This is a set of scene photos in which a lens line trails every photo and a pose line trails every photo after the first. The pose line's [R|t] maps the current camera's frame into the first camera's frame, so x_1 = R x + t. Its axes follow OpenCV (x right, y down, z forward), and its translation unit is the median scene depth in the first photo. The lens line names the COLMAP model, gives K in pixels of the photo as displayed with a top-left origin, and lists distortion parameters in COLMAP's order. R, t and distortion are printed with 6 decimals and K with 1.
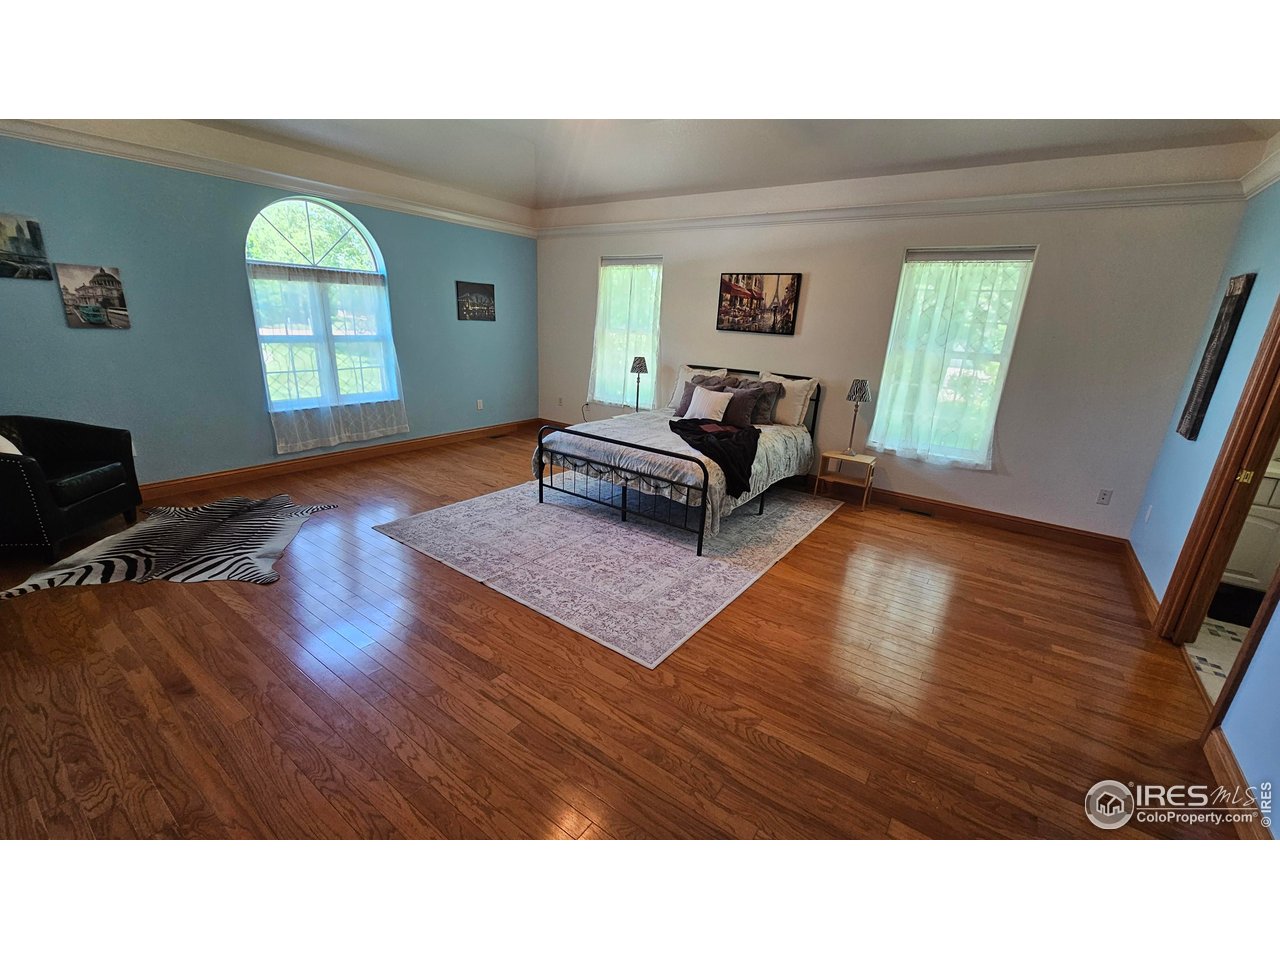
lens RADIAL K [[524.7, 0, 638.2], [0, 524.7, 479.6], [0, 0, 1]] dist [0.001634, -0.000833]
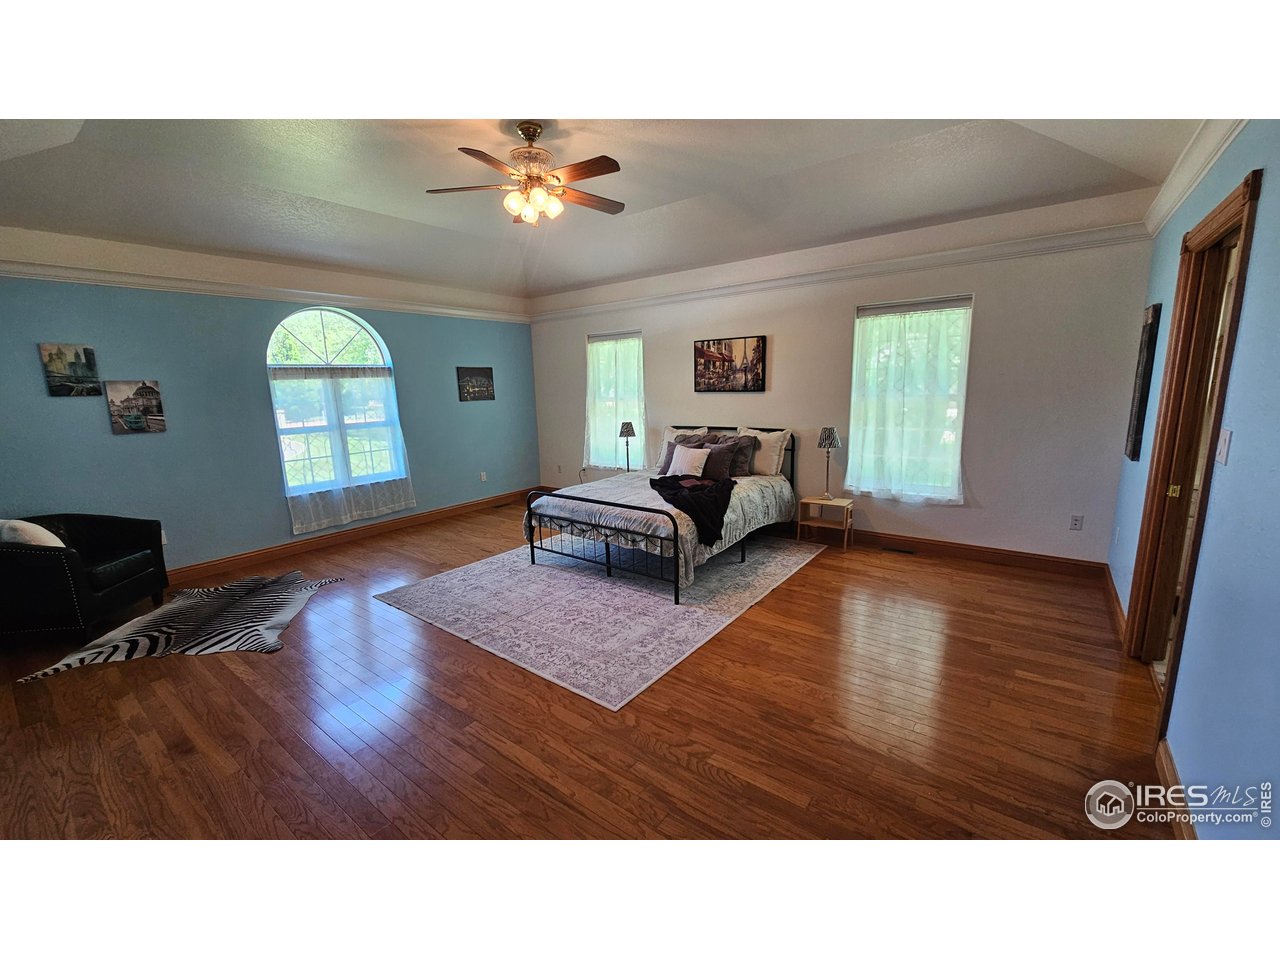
lens RADIAL K [[524.7, 0, 641.4], [0, 524.7, 481.7], [0, 0, 1]] dist [0.001634, -0.000833]
pose [[0.996574, -0.069585, -0.044696, 0.110751], [0.063822, 0.990782, -0.119491, 0.024133], [0.052599, 0.116229, 0.991829, -0.066119]]
